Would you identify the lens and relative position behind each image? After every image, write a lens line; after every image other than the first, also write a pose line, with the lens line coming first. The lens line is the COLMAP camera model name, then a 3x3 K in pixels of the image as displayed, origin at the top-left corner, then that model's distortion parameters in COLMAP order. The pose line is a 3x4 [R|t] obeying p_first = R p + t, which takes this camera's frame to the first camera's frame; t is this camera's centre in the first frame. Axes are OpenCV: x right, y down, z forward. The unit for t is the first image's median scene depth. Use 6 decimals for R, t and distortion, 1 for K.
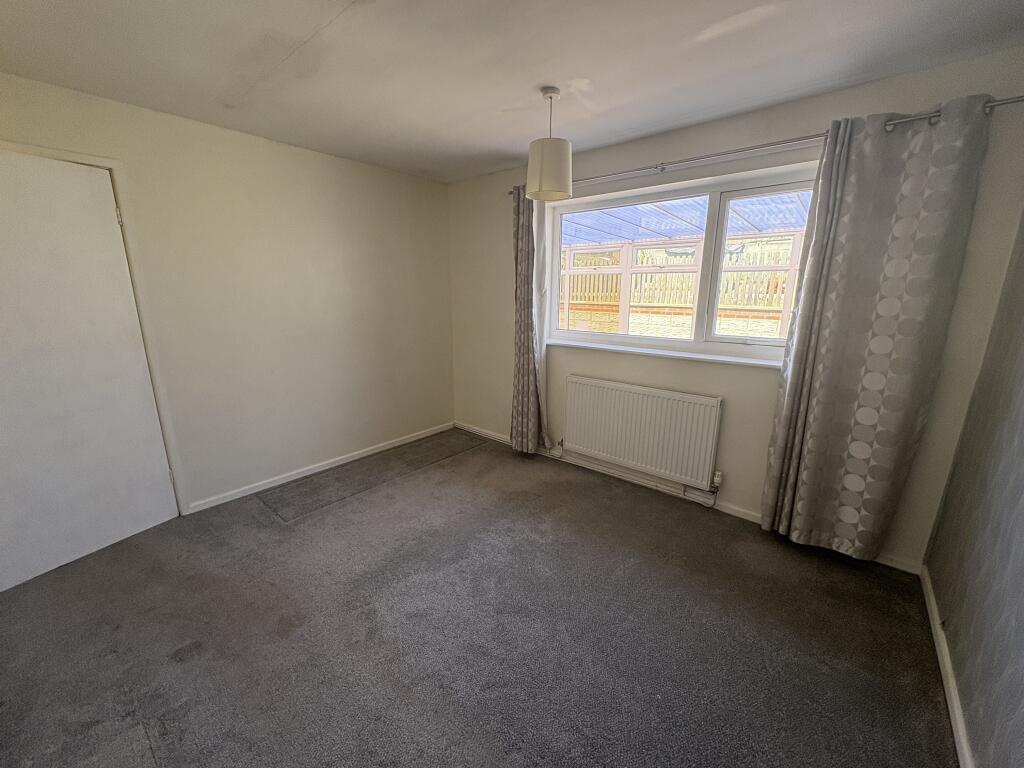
lens RADIAL K [[411.3, 0, 512.7], [0, 411.3, 381.8], [0, 0, 1]] dist [0.000741, -0.000192]
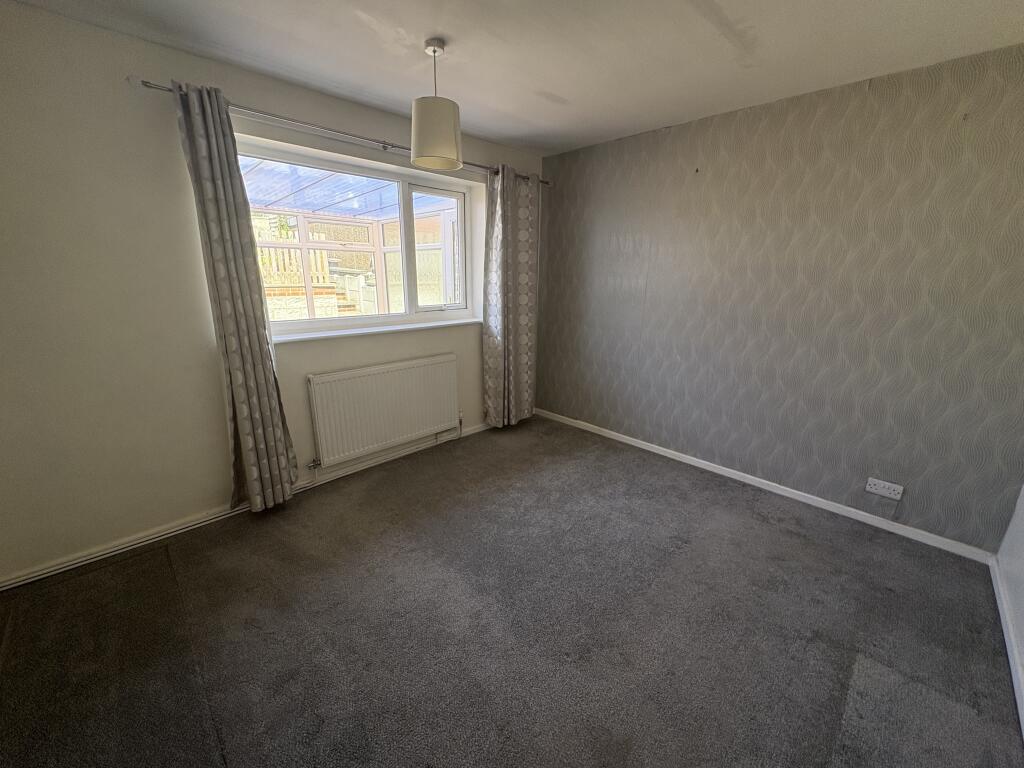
lens RADIAL K [[411.3, 0, 507.0], [0, 411.3, 384.2], [0, 0, 1]] dist [0.000741, -0.000192]
pose [[0.093784, -0.267081, 0.959100, -0.660786], [0.209680, 0.947037, 0.243219, -0.130480], [-0.973262, 0.178294, 0.144819, 0.590921]]
